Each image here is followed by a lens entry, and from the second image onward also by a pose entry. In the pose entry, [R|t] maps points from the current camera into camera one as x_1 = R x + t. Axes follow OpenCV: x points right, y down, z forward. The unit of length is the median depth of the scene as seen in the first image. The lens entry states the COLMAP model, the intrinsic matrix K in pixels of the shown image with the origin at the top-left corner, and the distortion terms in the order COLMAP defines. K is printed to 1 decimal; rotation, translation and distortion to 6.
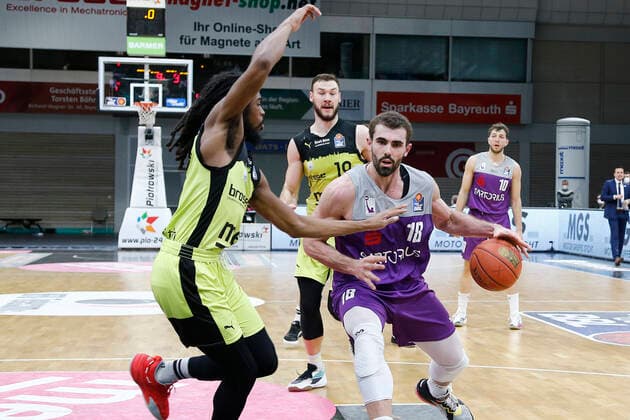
lens RADIAL K [[2945.4, 0, 258.7], [0, 2945.4, 212.5], [0, 0, 1]] dist [1.485756, 0.000000]
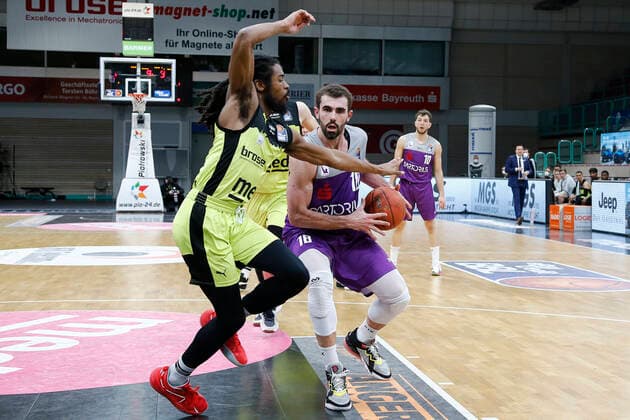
lens RADIAL K [[2945.4, 0, 268.2], [0, 2945.4, 172.7], [0, 0, 1]] dist [1.485756, 0.000000]
pose [[0.999973, -0.003514, 0.006507, 0.008232], [0.003544, 0.999984, -0.004486, 0.001698], [-0.006491, 0.004509, 0.999969, -0.239006]]
